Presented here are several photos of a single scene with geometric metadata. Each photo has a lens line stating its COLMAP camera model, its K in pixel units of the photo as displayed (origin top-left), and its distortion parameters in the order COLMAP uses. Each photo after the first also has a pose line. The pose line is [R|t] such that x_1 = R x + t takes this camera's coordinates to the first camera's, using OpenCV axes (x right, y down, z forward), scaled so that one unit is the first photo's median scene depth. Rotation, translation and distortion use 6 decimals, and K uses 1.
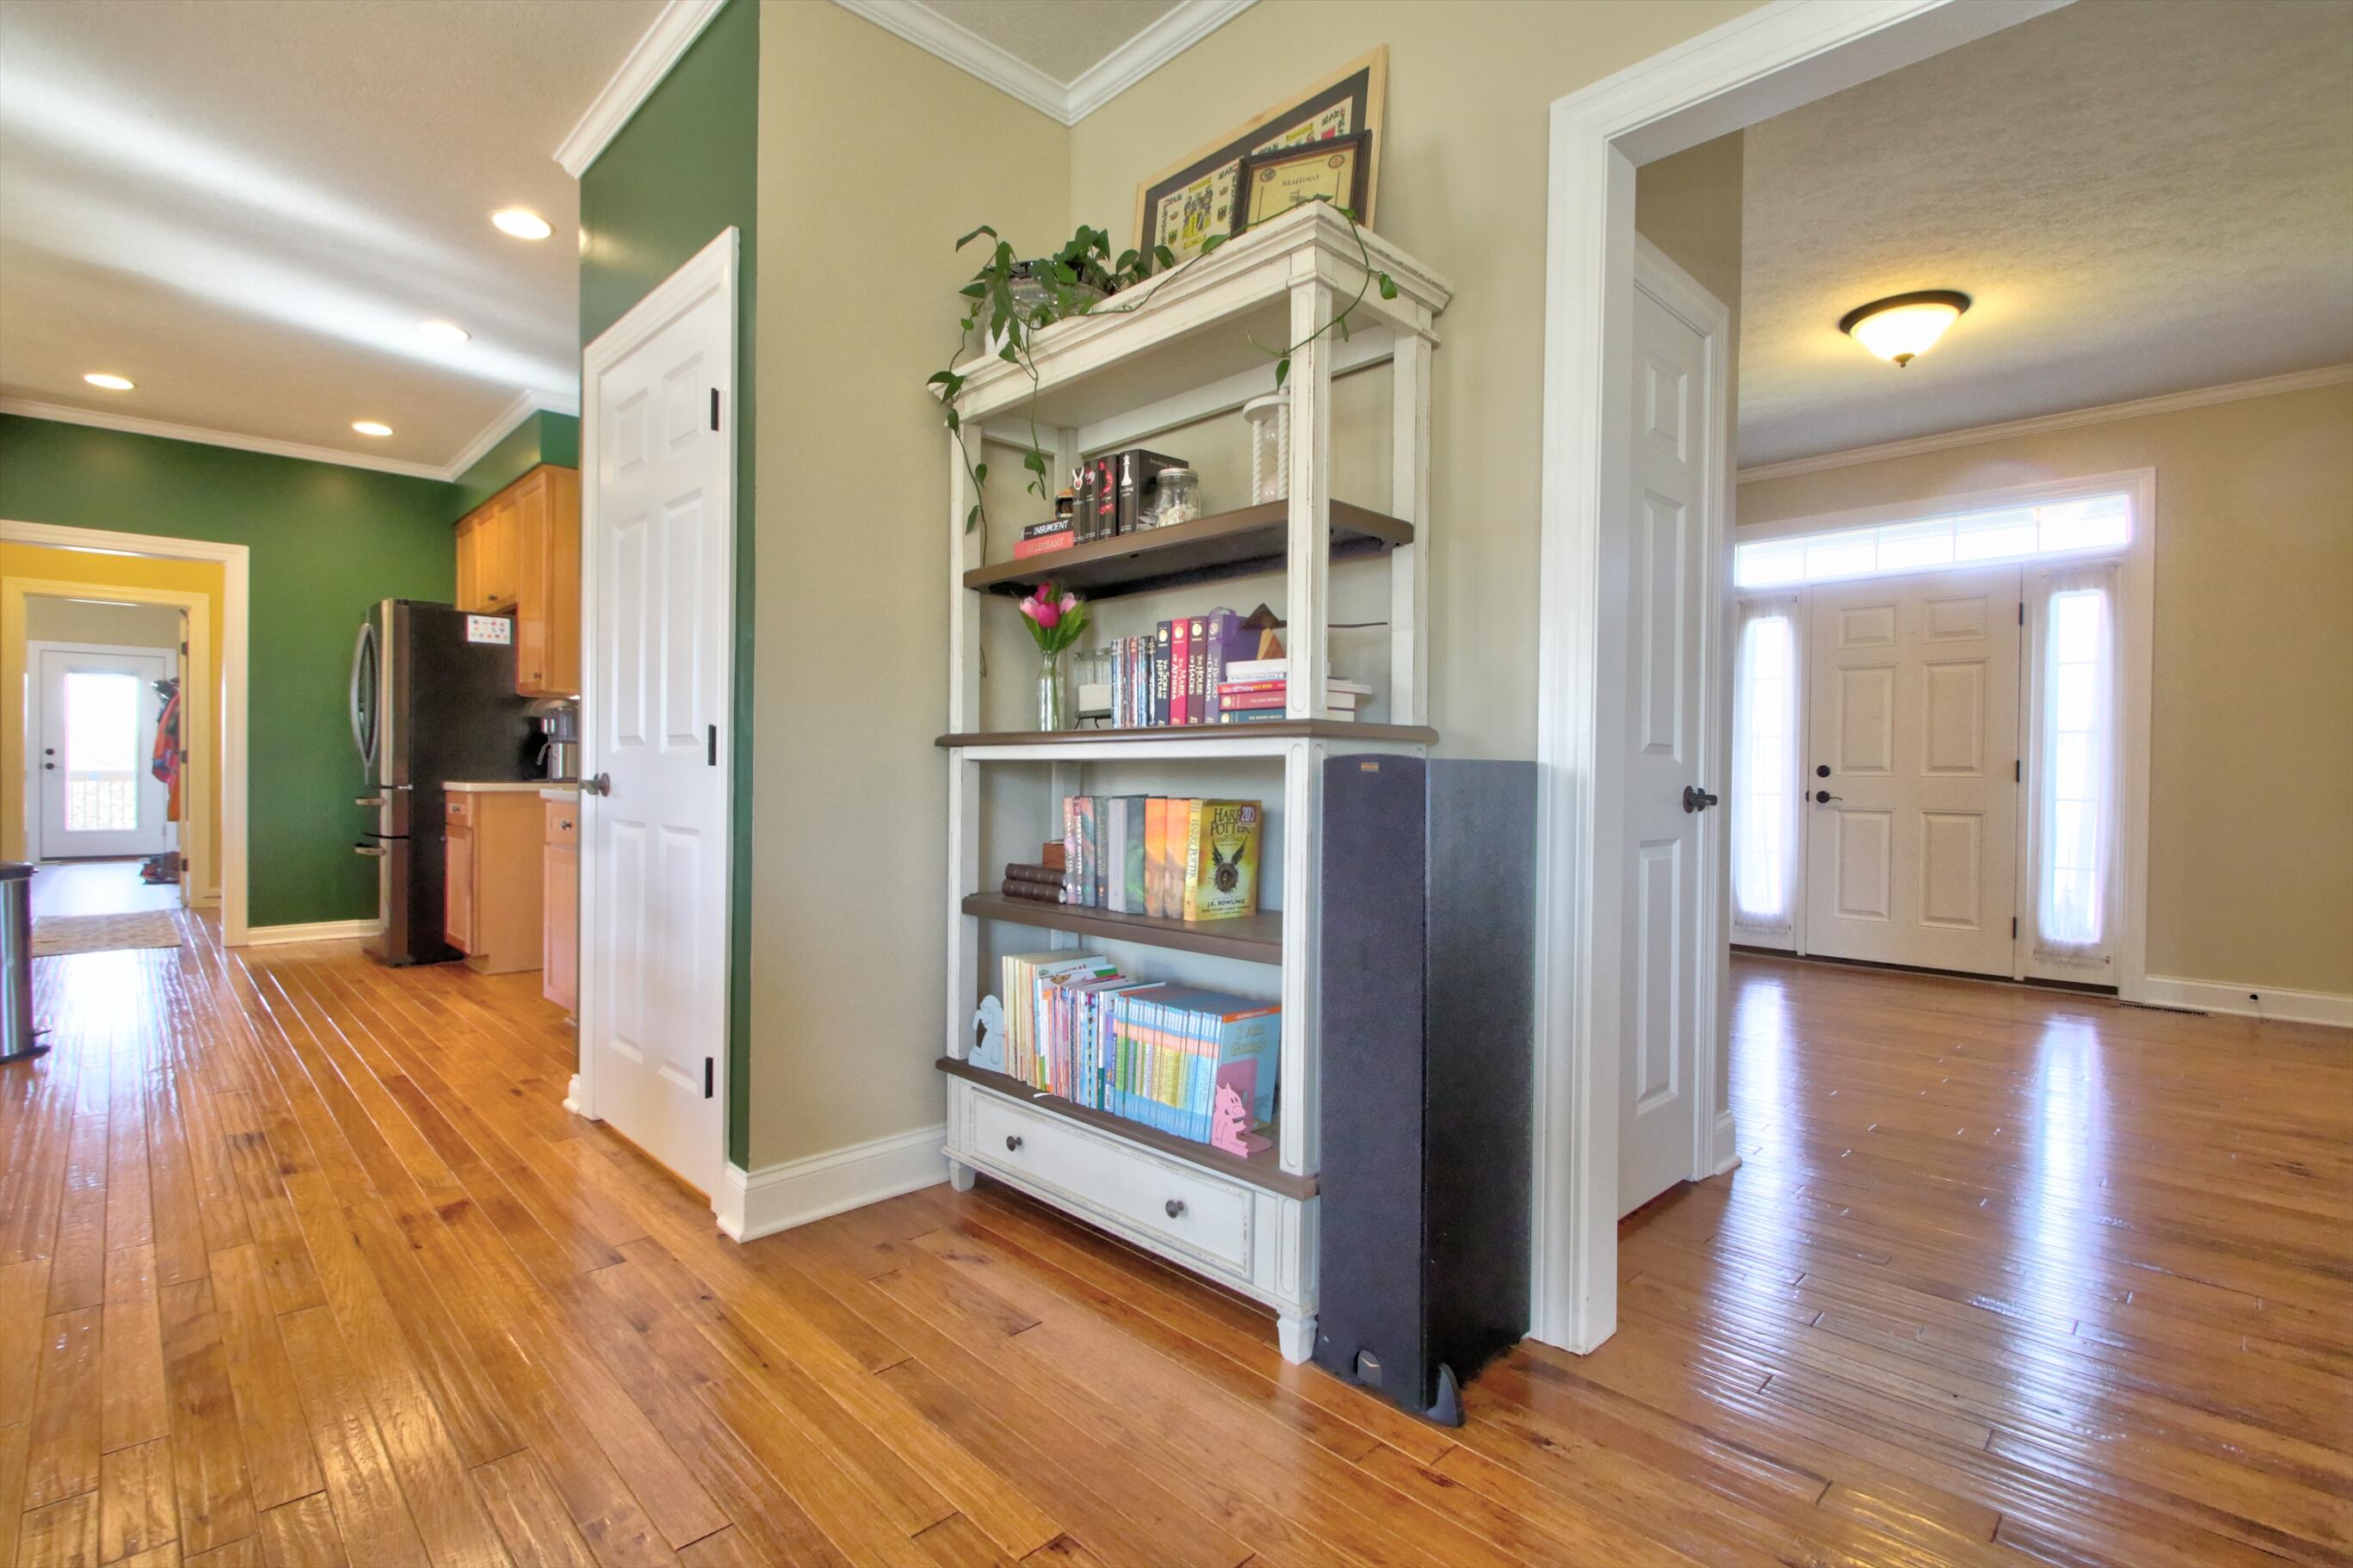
lens RADIAL K [[1086.6, 0, 1179.9], [0, 1086.6, 785.7], [0, 0, 1]] dist [0.008335, -0.013429]
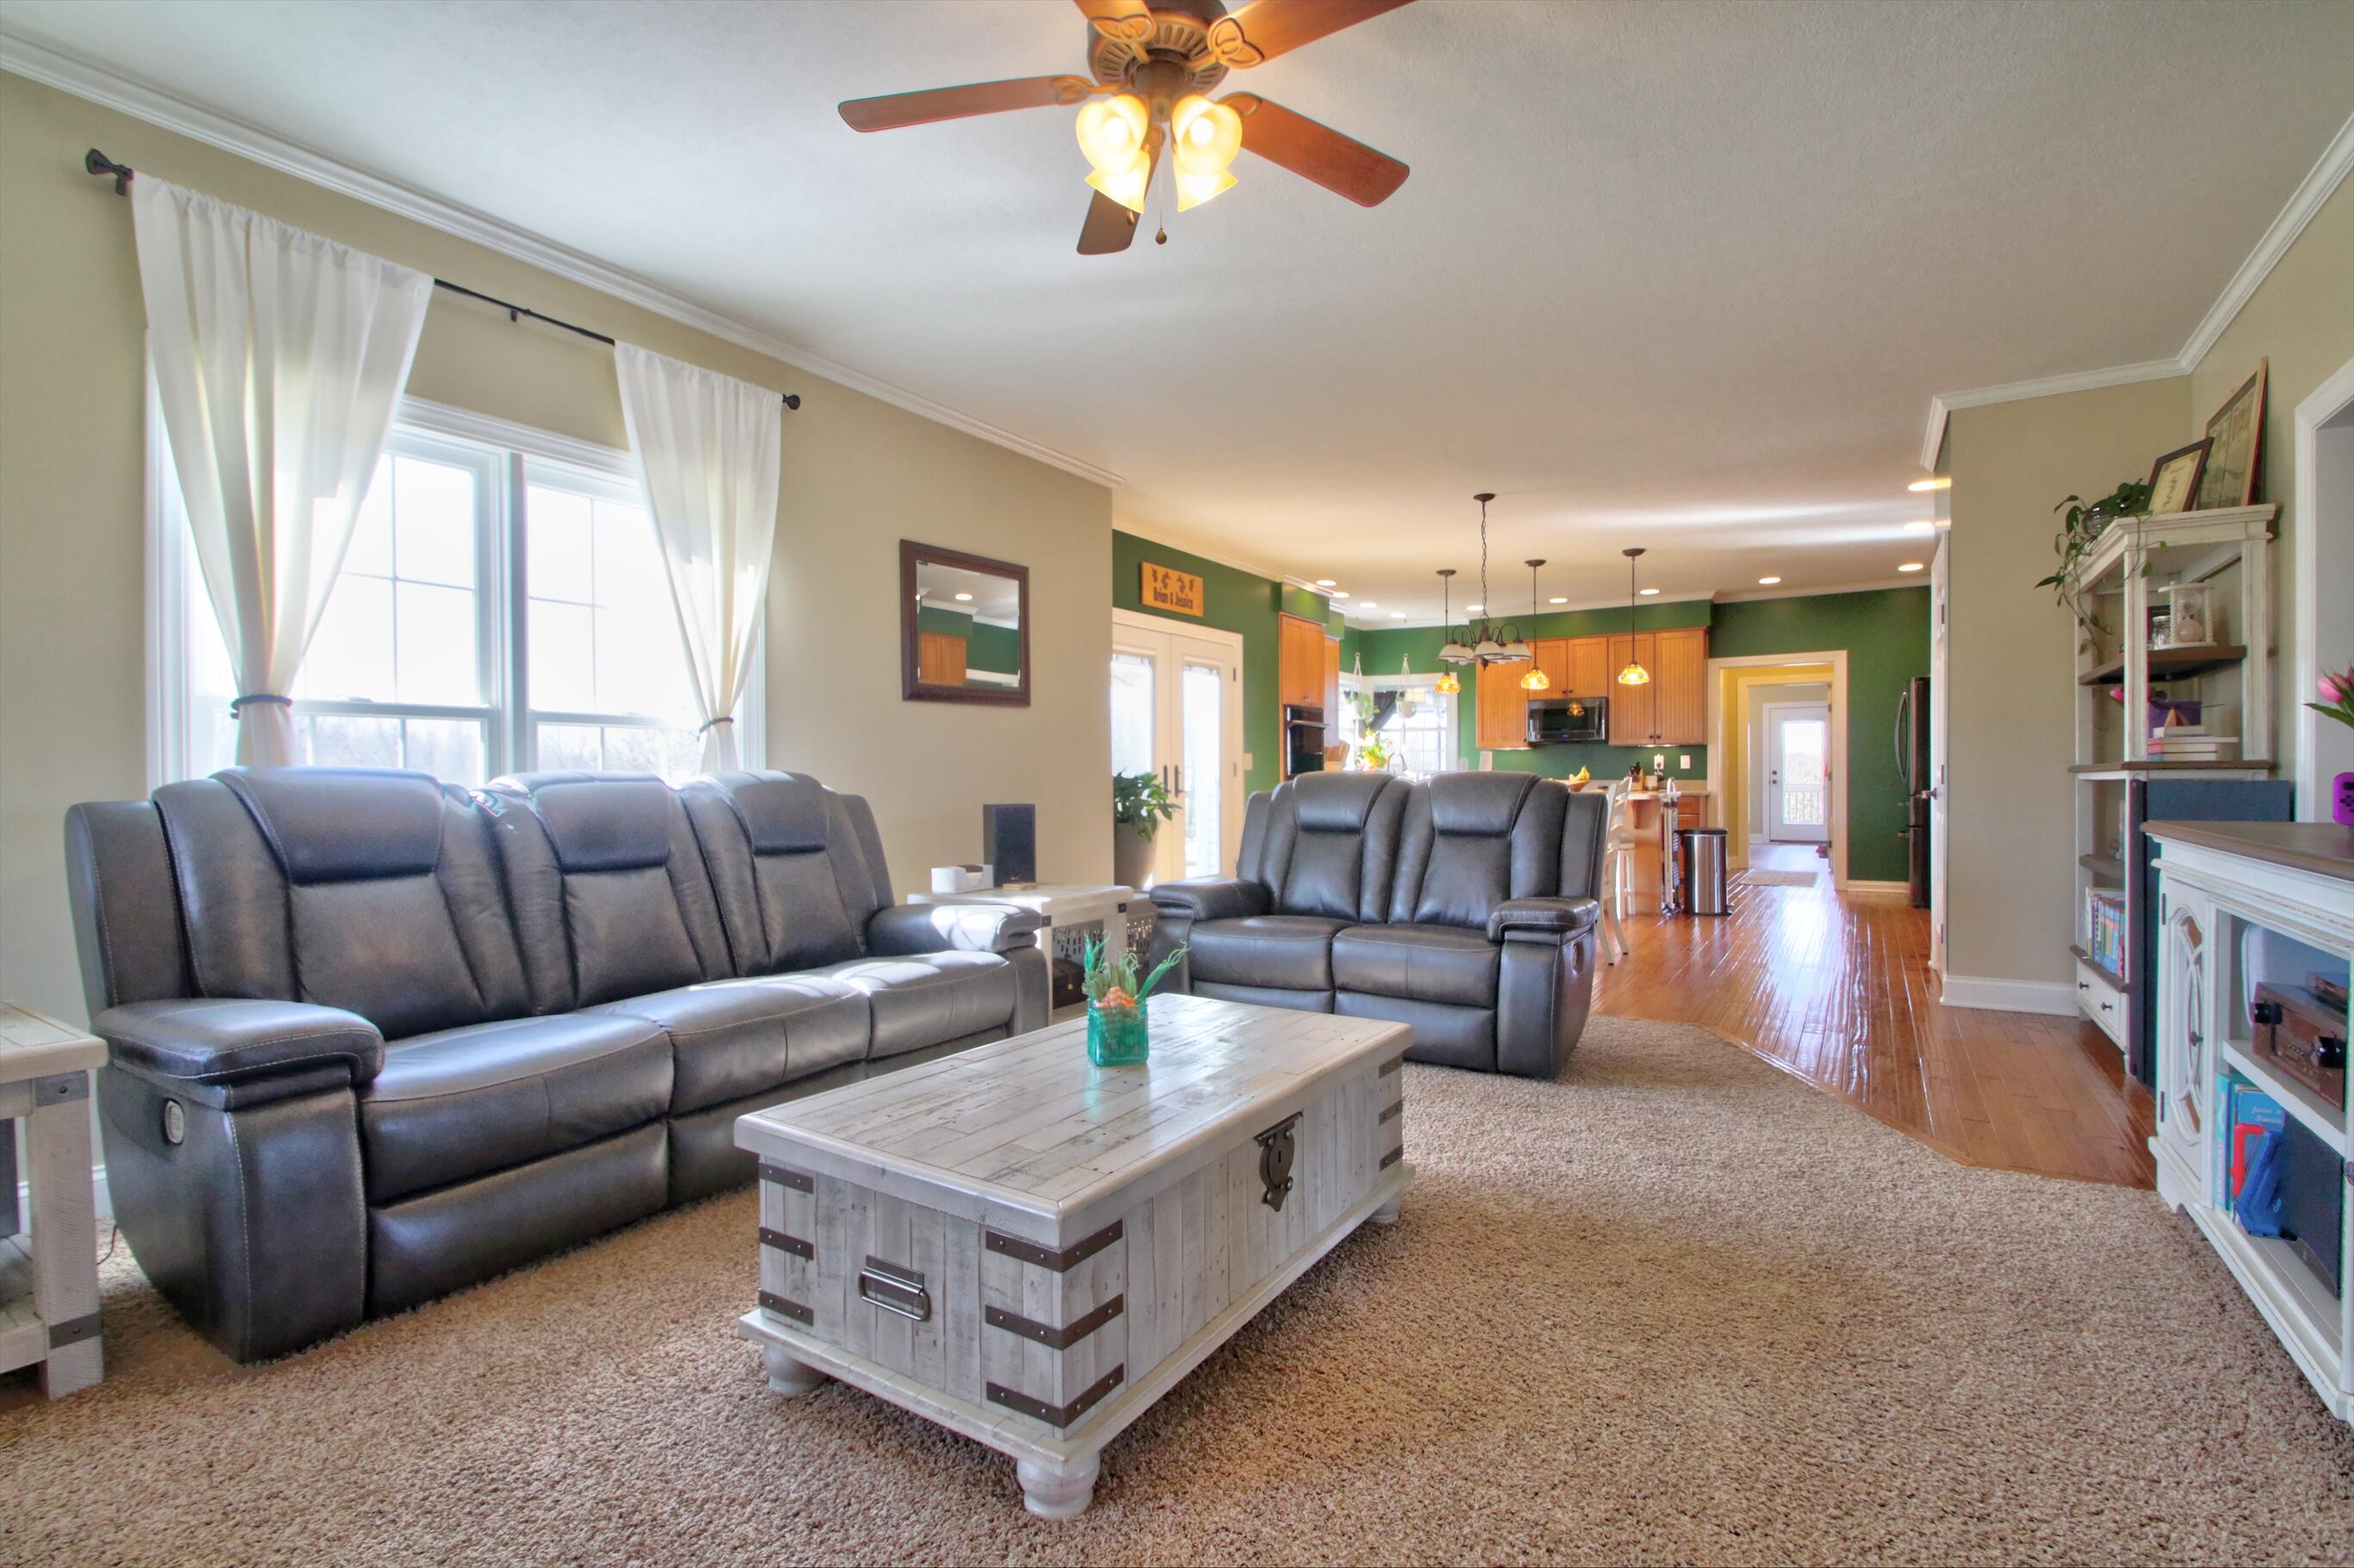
lens RADIAL K [[1087.0, 0, 1170.8], [0, 1087.0, 795.5], [0, 0, 1]] dist [0.008335, -0.013429]
pose [[0.225709, 0.003026, -0.974190, 1.233280], [-0.003341, 0.999992, 0.002332, 0.002887], [0.974189, 0.002728, 0.225717, -0.888976]]
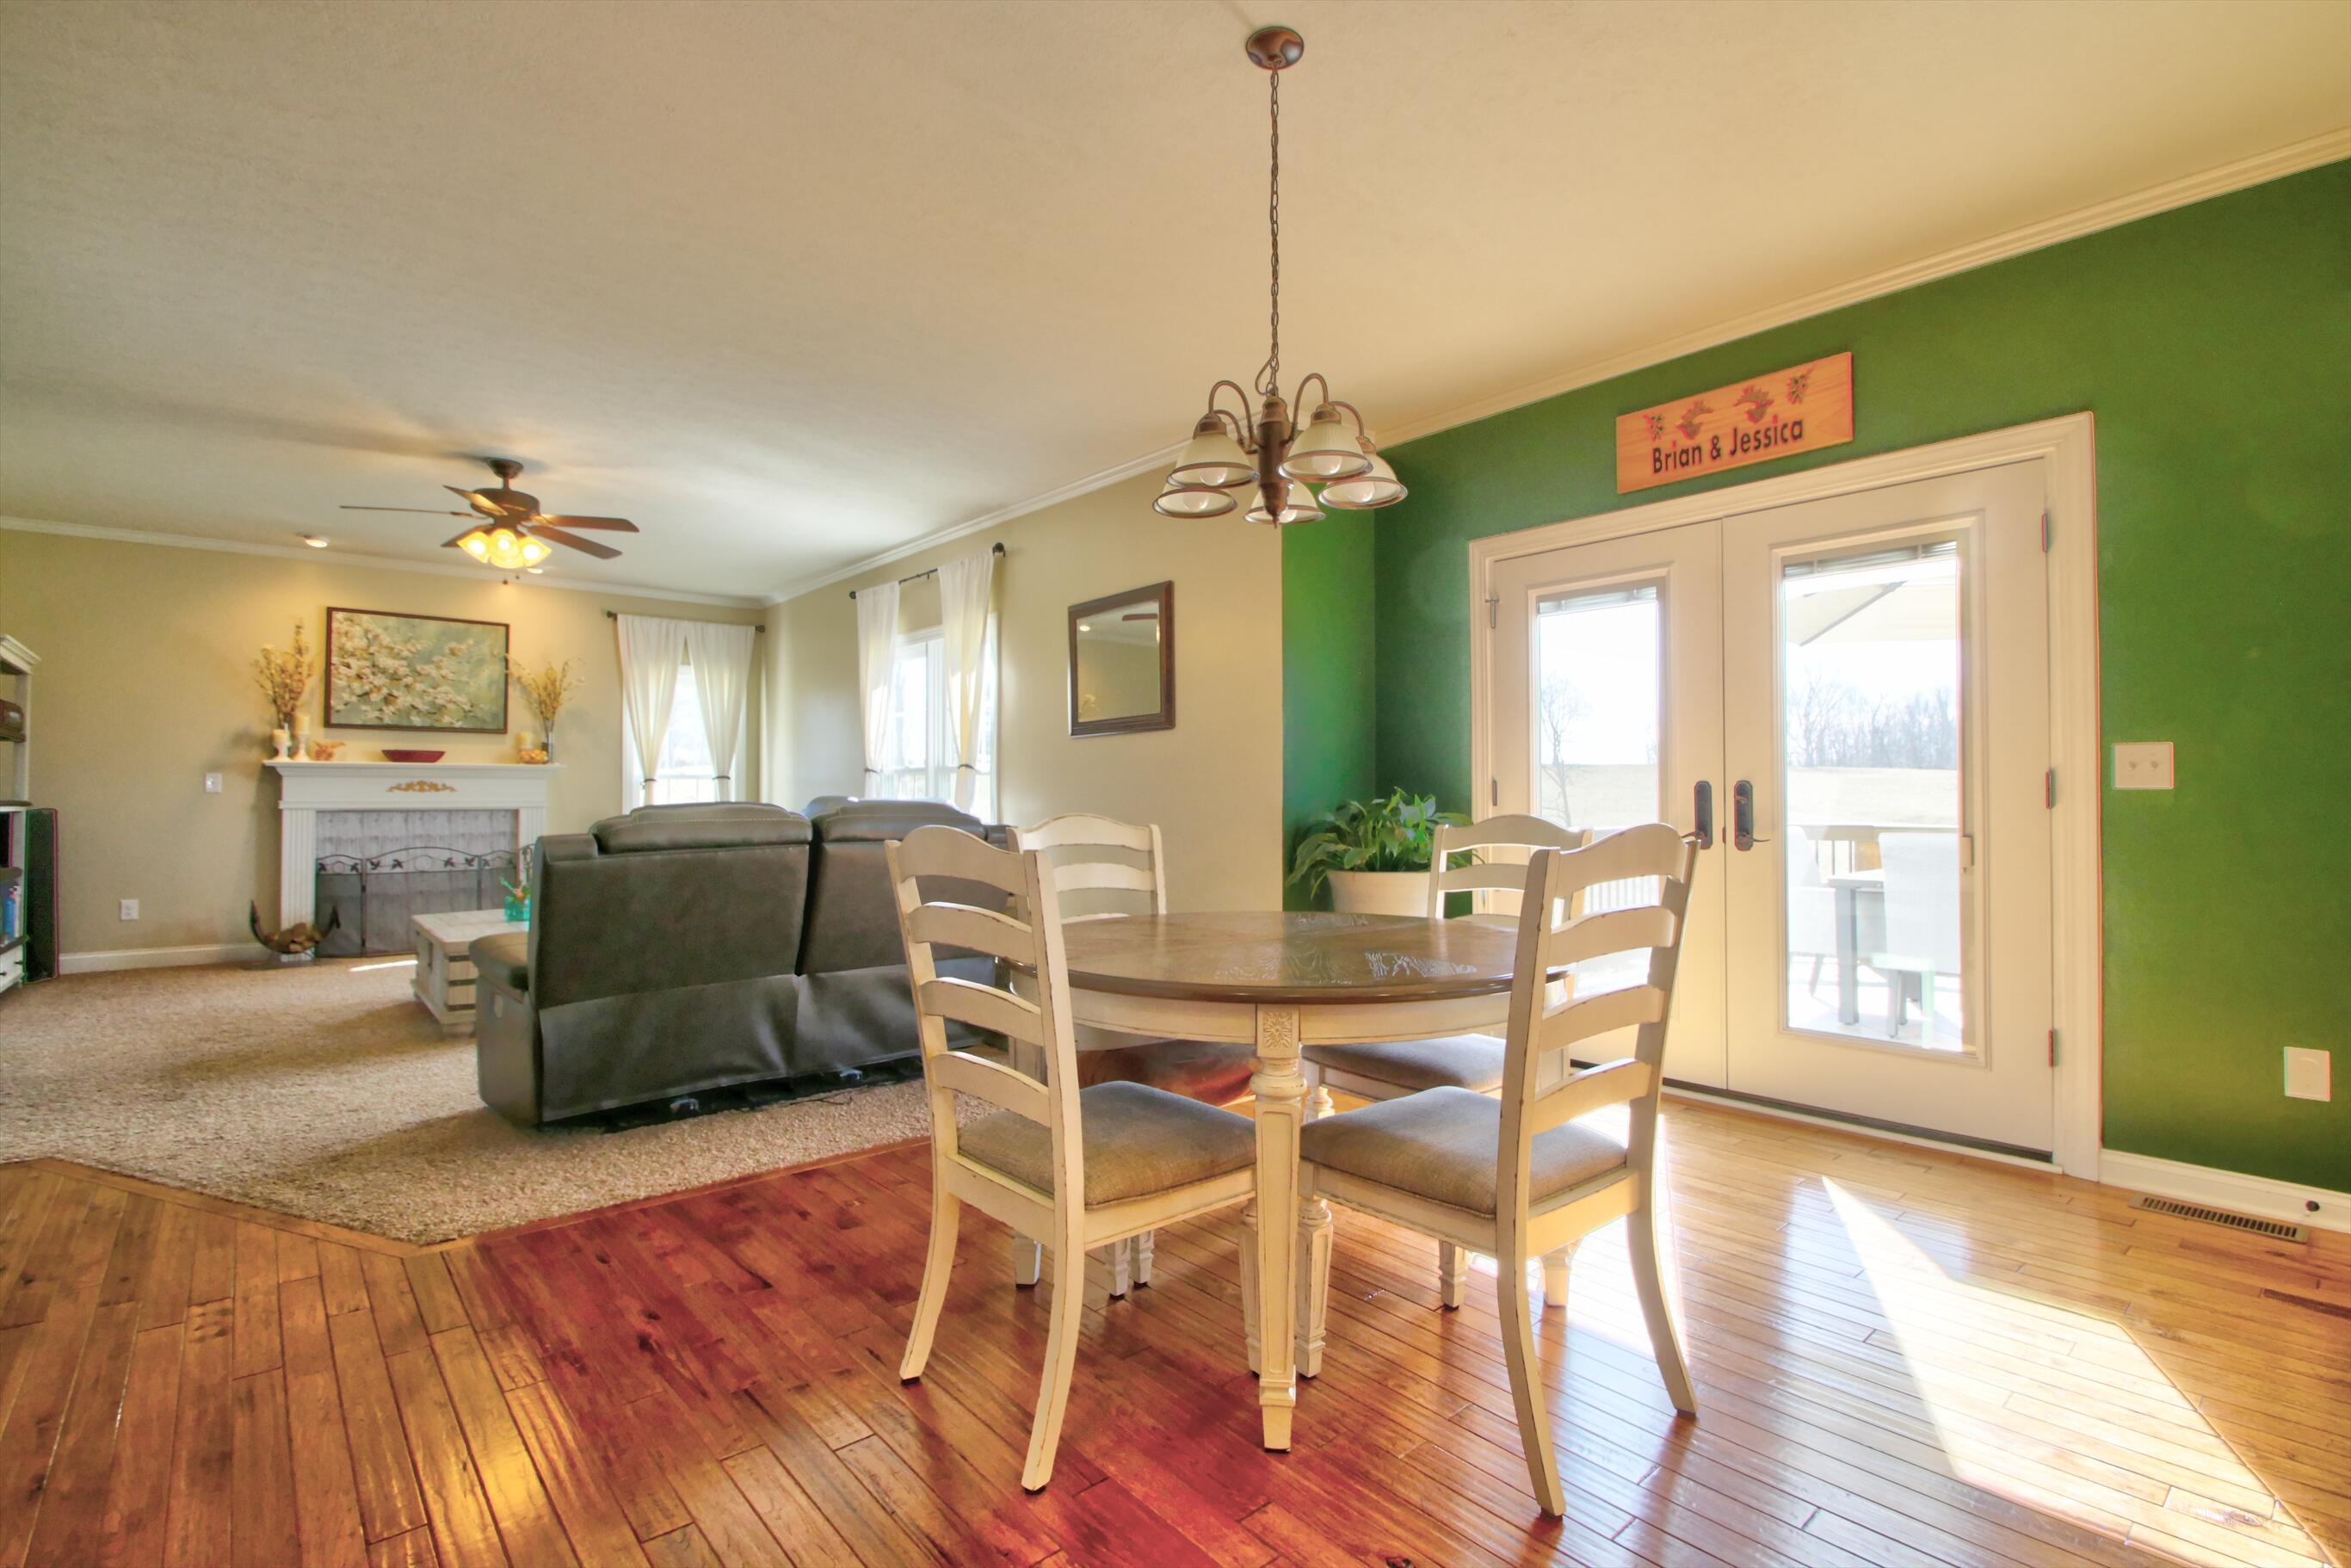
lens RADIAL K [[1085.8, 0, 1187.2], [0, 1085.8, 782.4], [0, 0, 1]] dist [0.008335, -0.013429]
pose [[-0.998712, -0.009859, 0.049779, -1.134982], [-0.009925, 0.999950, -0.001083, -0.063251], [-0.049766, -0.001575, -0.998760, 1.426629]]
